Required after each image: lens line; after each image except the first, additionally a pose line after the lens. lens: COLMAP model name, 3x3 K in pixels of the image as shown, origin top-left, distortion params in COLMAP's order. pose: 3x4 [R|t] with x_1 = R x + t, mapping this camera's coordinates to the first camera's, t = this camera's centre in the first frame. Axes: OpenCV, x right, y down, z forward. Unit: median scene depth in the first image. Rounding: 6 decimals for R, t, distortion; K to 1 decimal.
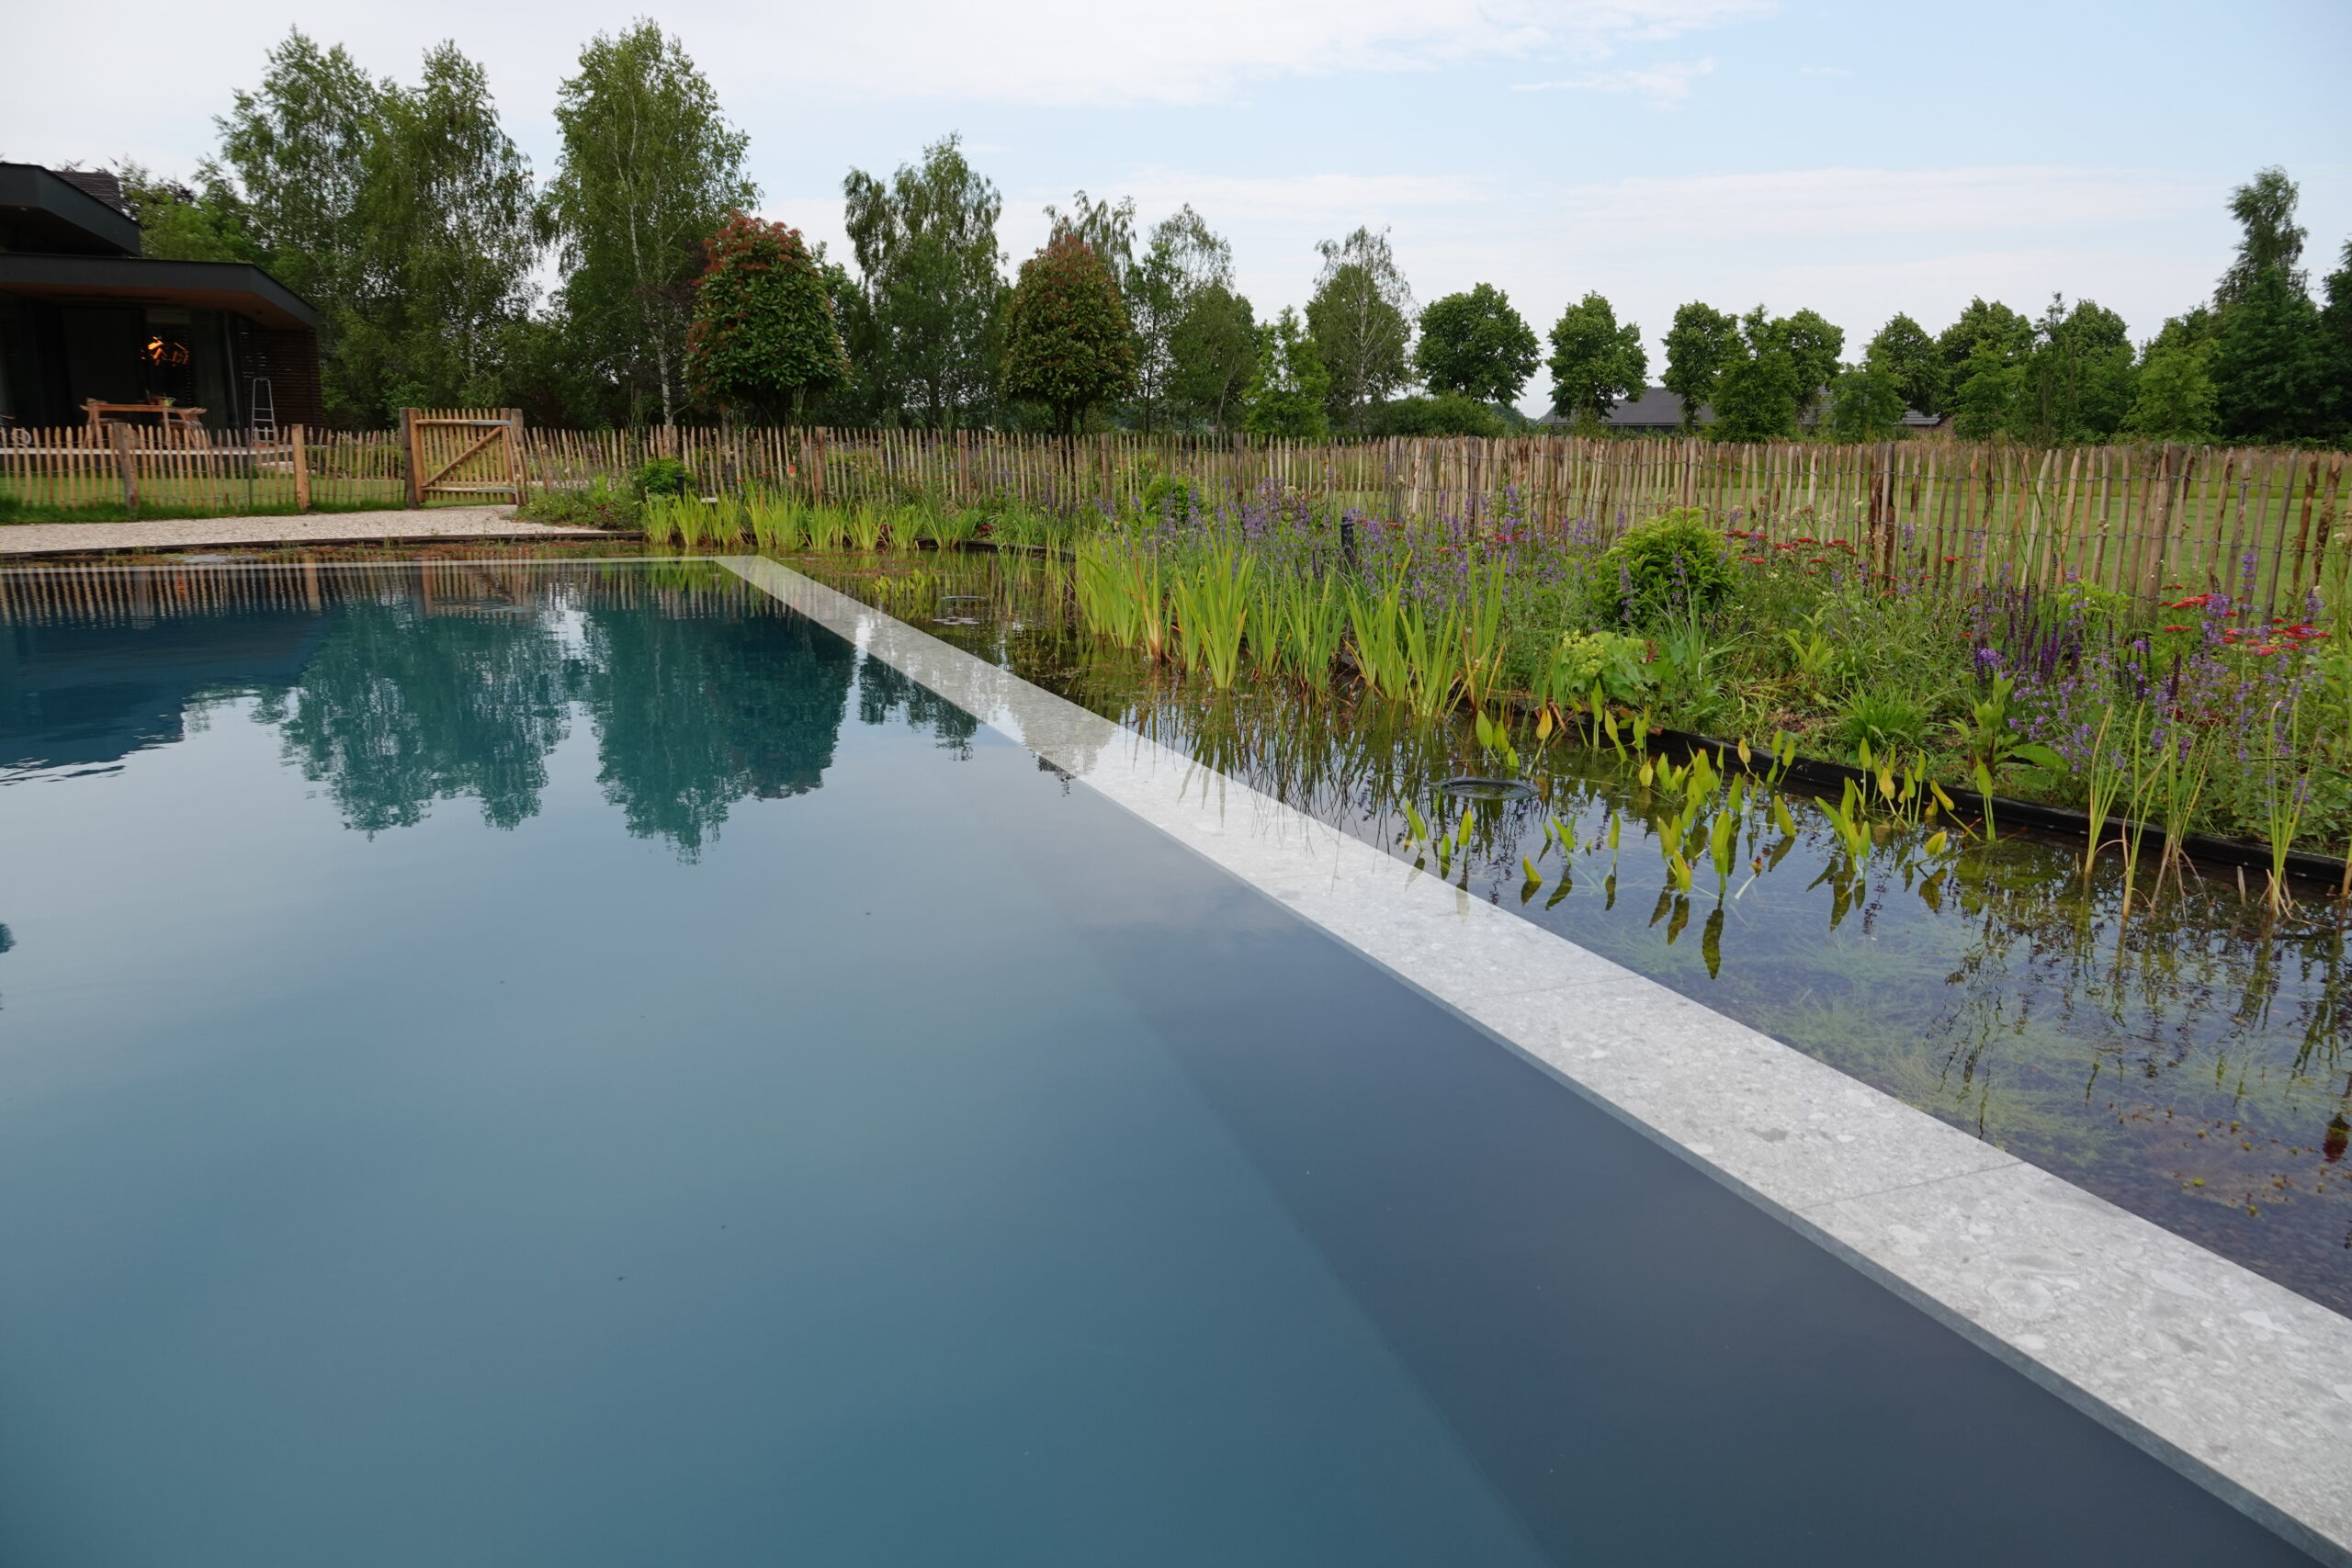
lens RADIAL K [[1662.5, 0, 1189.0], [0, 1662.5, 782.4], [0, 0, 1]] dist [0.009262, 0.004325]
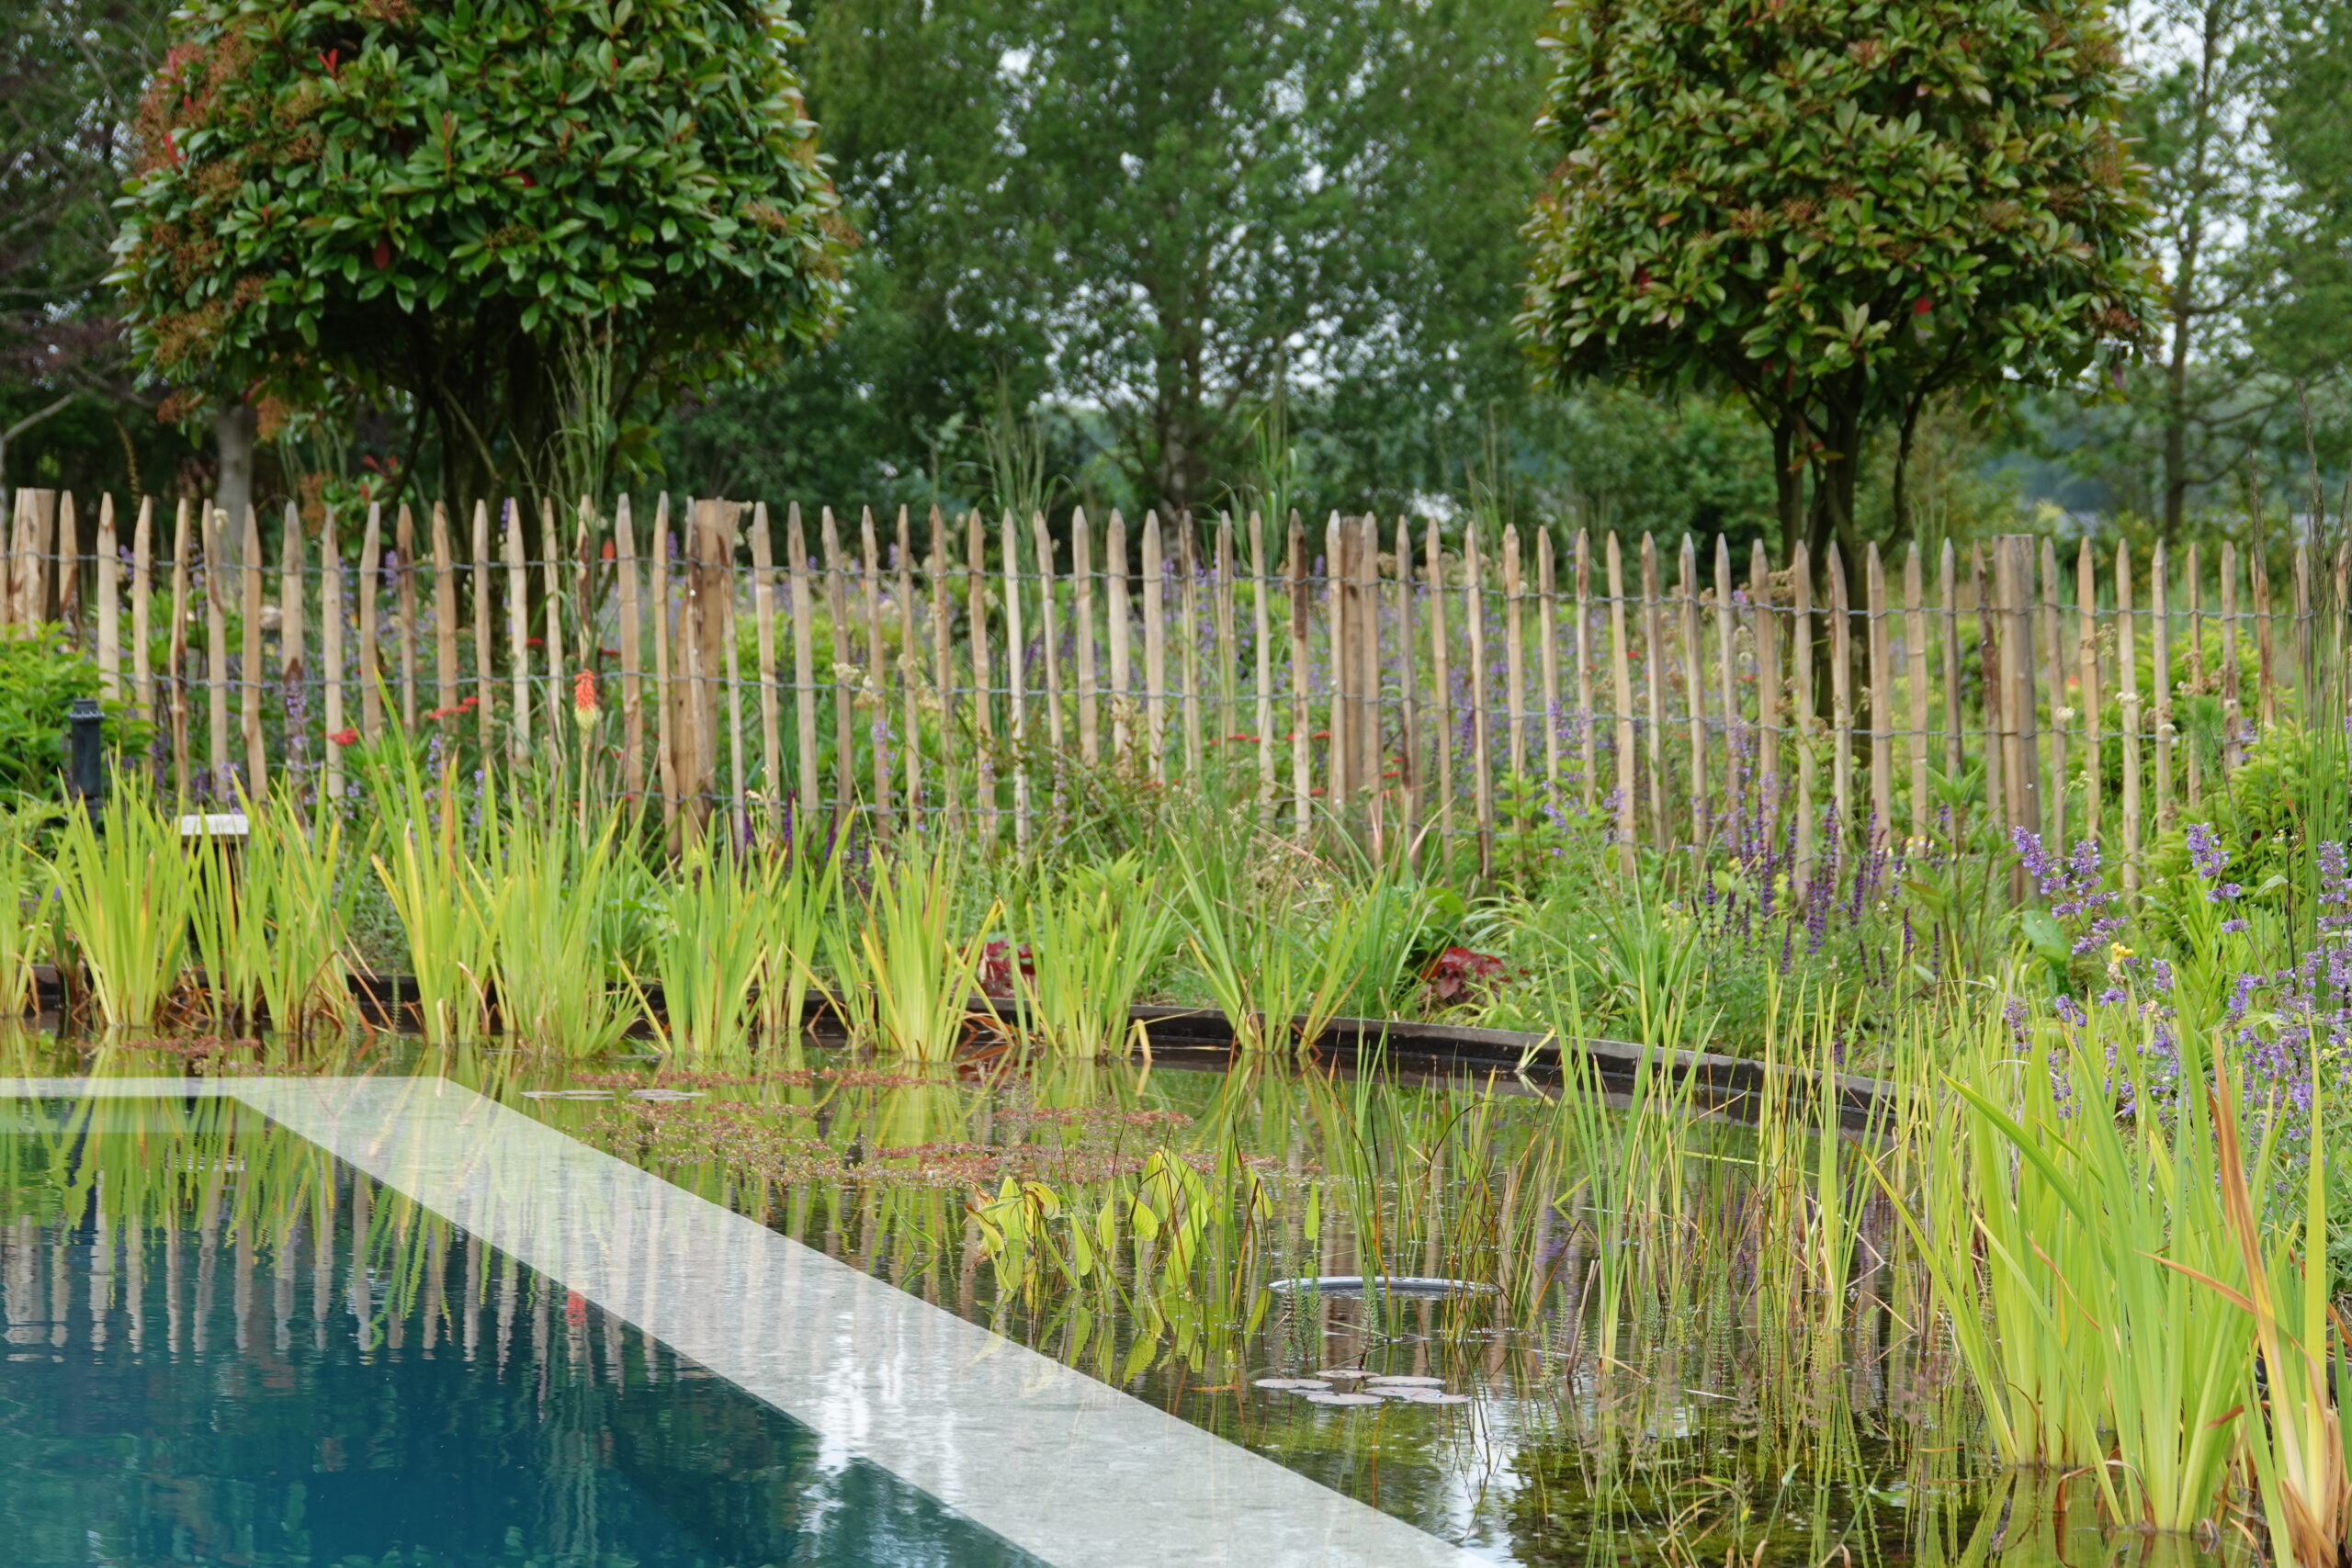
lens RADIAL K [[8040.2, 0, 1174.0], [0, 8040.2, 783.6], [0, 0, 1]] dist [-0.071820, 0.000000]
pose [[0.989229, 0.010322, -0.146010, -0.002300], [-0.035630, 0.984487, -0.171804, 0.001034], [0.141971, 0.175156, 0.974251, -0.006056]]
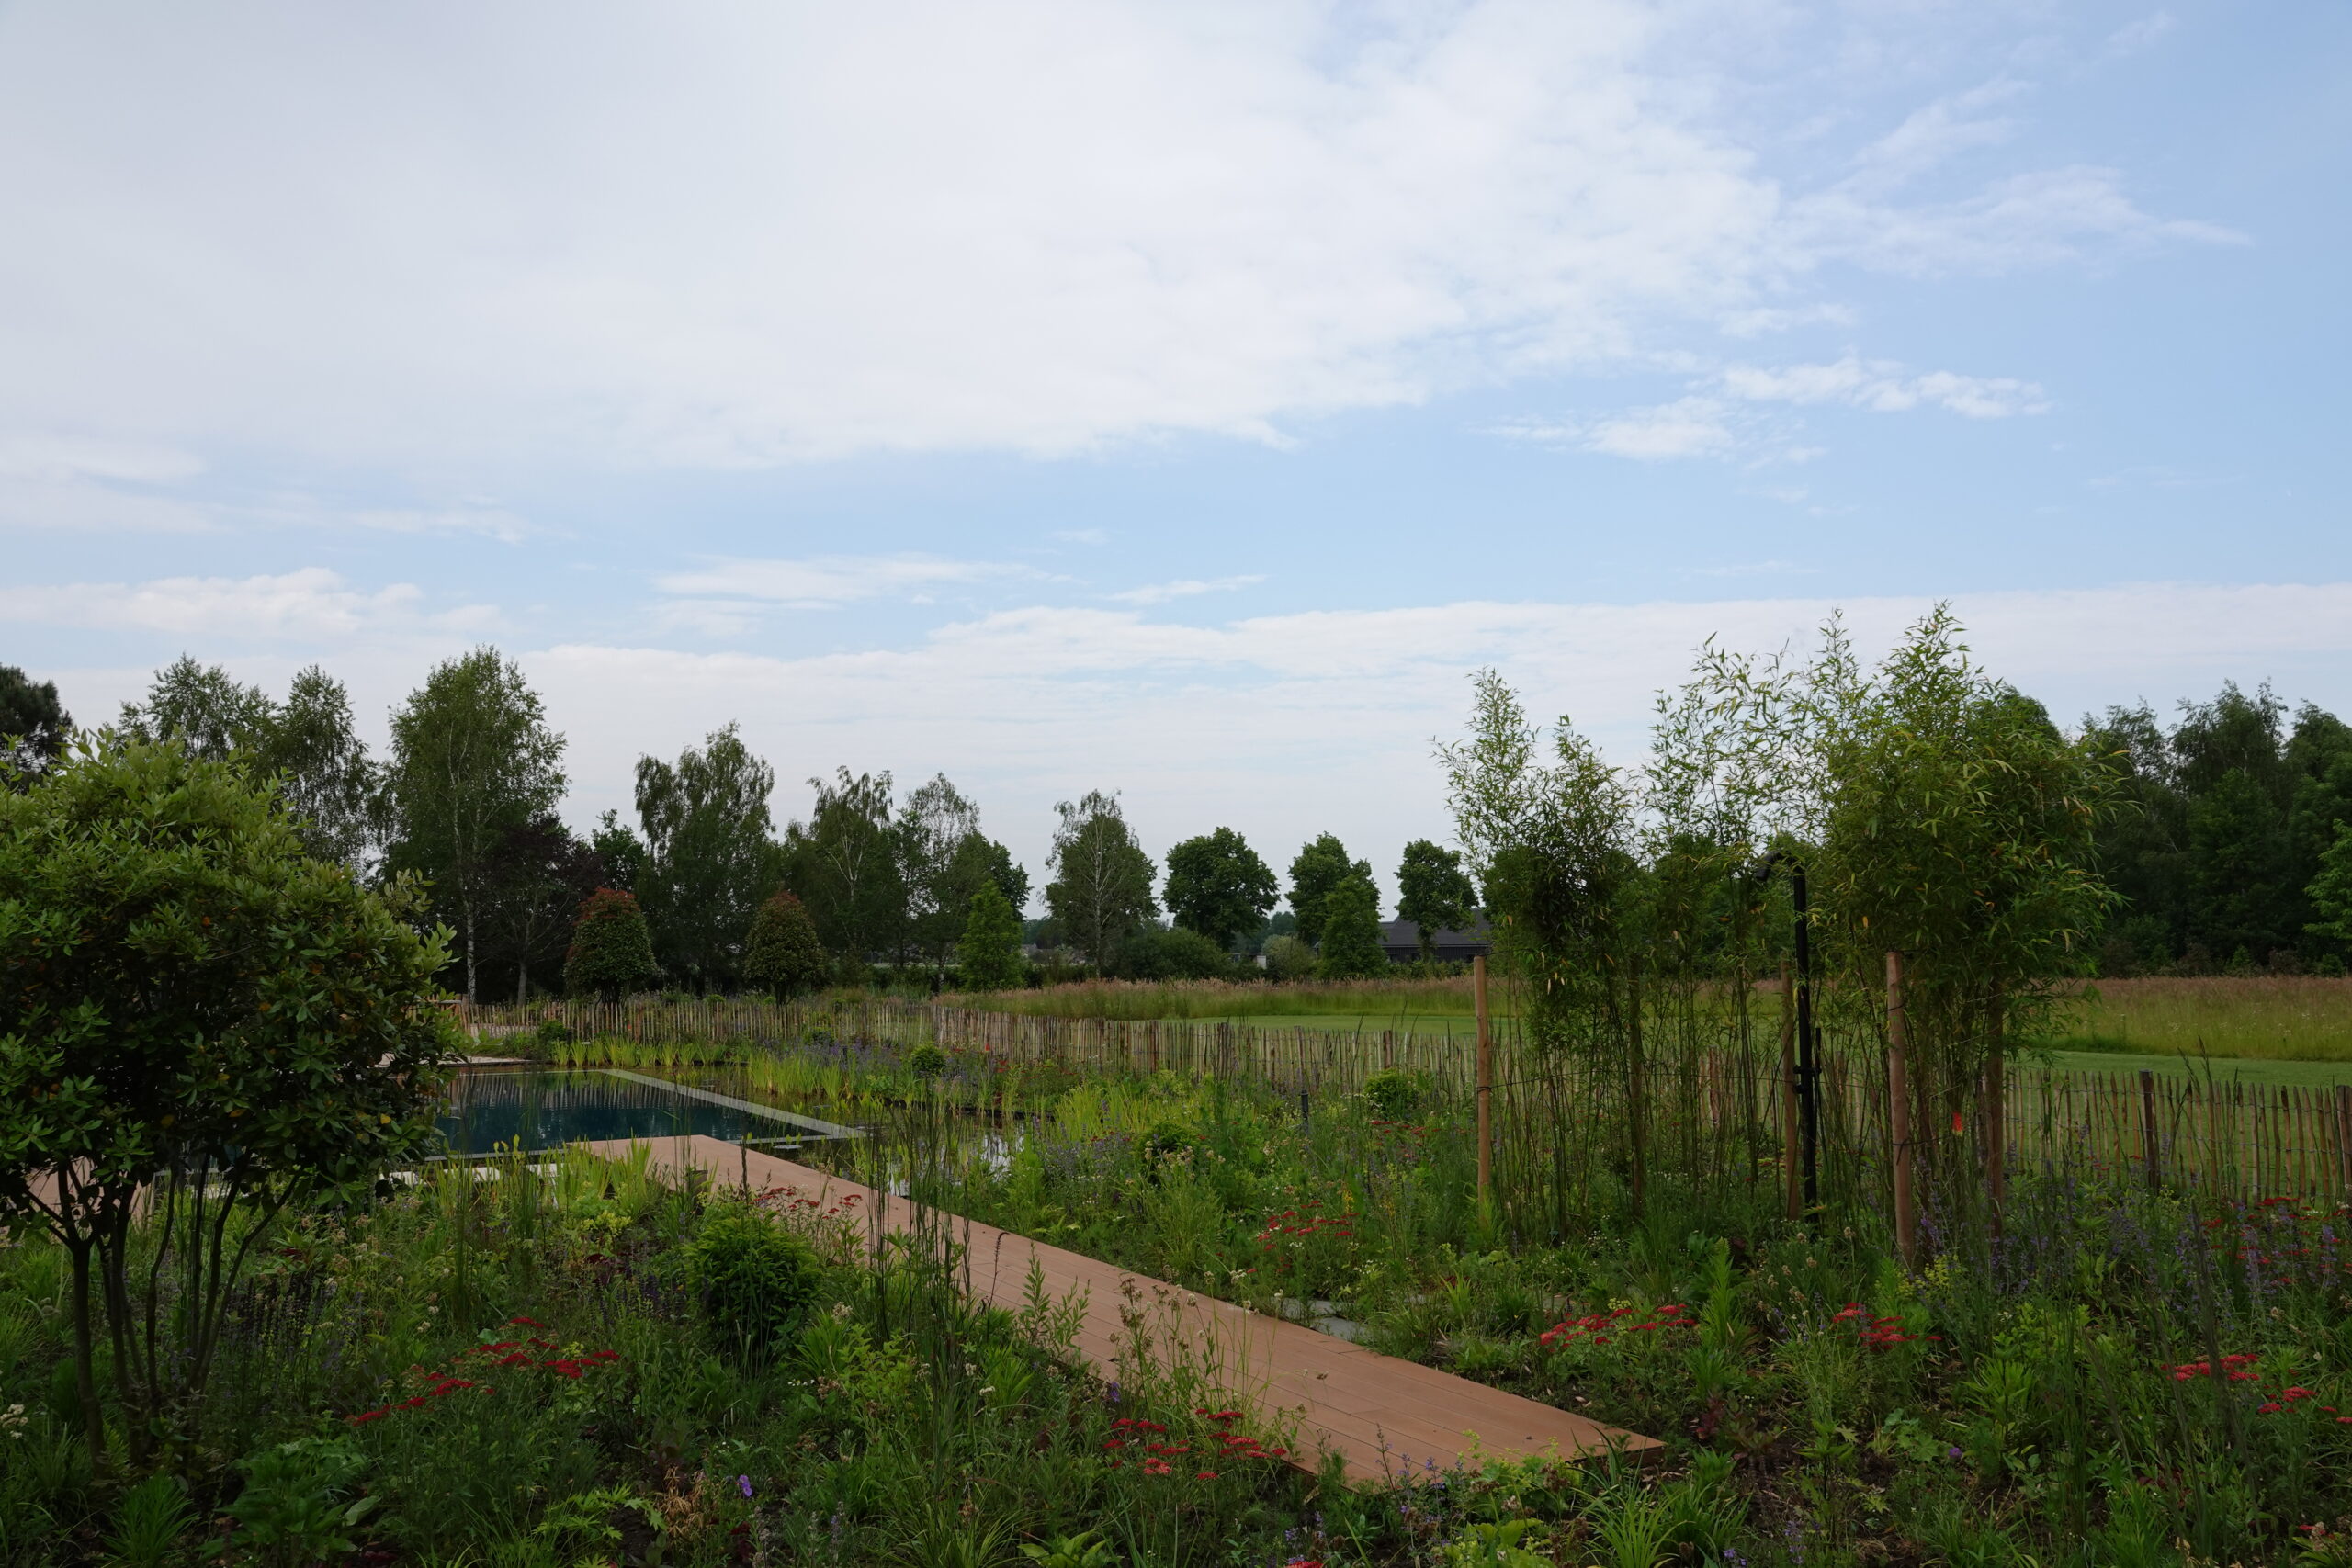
lens RADIAL K [[1781.7, 0, 1184.6], [0, 1781.7, 782.5], [0, 0, 1]] dist [-0.049240, -0.007483]
pose [[0.993549, -0.006955, 0.113194, 0.058051], [0.040476, 0.954128, -0.296650, 0.059837], [-0.105938, 0.299318, 0.948254, -0.371259]]
